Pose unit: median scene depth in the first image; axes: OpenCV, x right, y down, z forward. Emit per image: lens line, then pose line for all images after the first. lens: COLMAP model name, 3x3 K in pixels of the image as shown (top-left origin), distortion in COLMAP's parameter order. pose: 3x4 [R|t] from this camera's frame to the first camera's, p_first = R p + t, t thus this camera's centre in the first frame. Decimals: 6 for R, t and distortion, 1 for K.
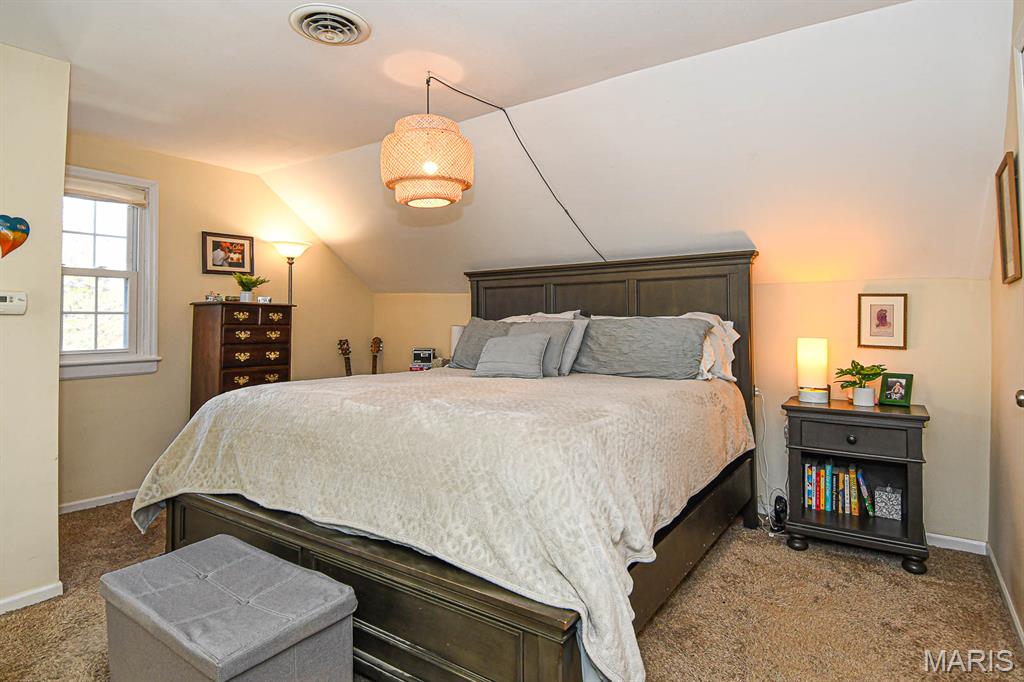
lens RADIAL K [[547.6, 0, 507.5], [0, 547.6, 315.5], [0, 0, 1]] dist [0.034013, -0.037397]
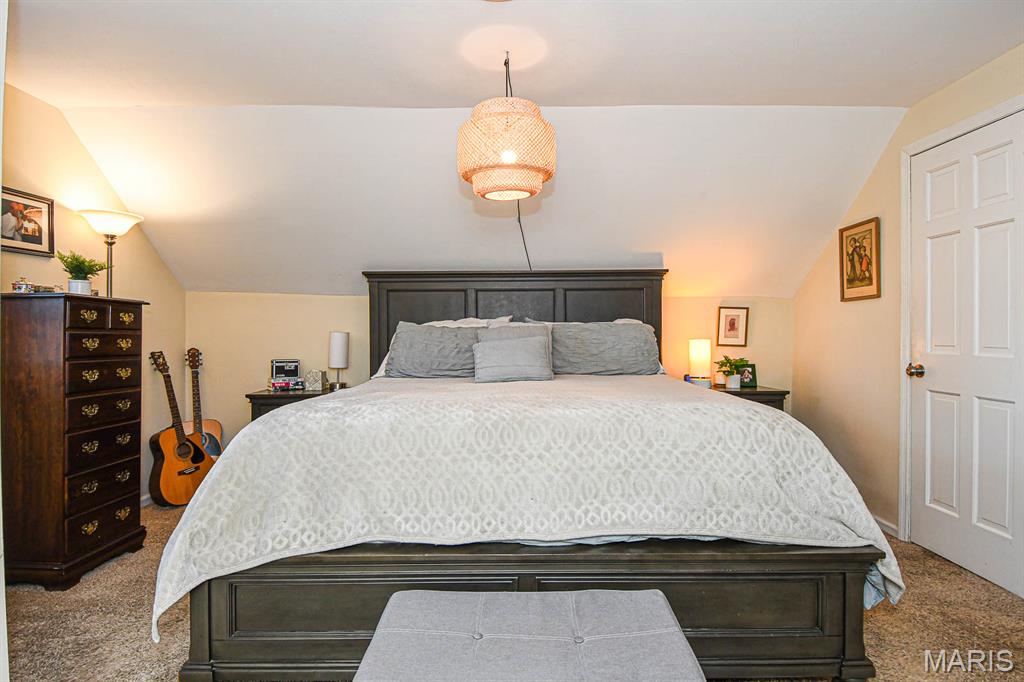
lens RADIAL K [[547.6, 0, 526.2], [0, 547.6, 334.2], [0, 0, 1]] dist [0.034013, -0.037397]
pose [[0.822284, -0.002830, 0.569070, -0.433804], [-0.004613, 0.999922, 0.011639, 0.012895], [-0.569058, -0.012196, 0.822207, 0.141243]]
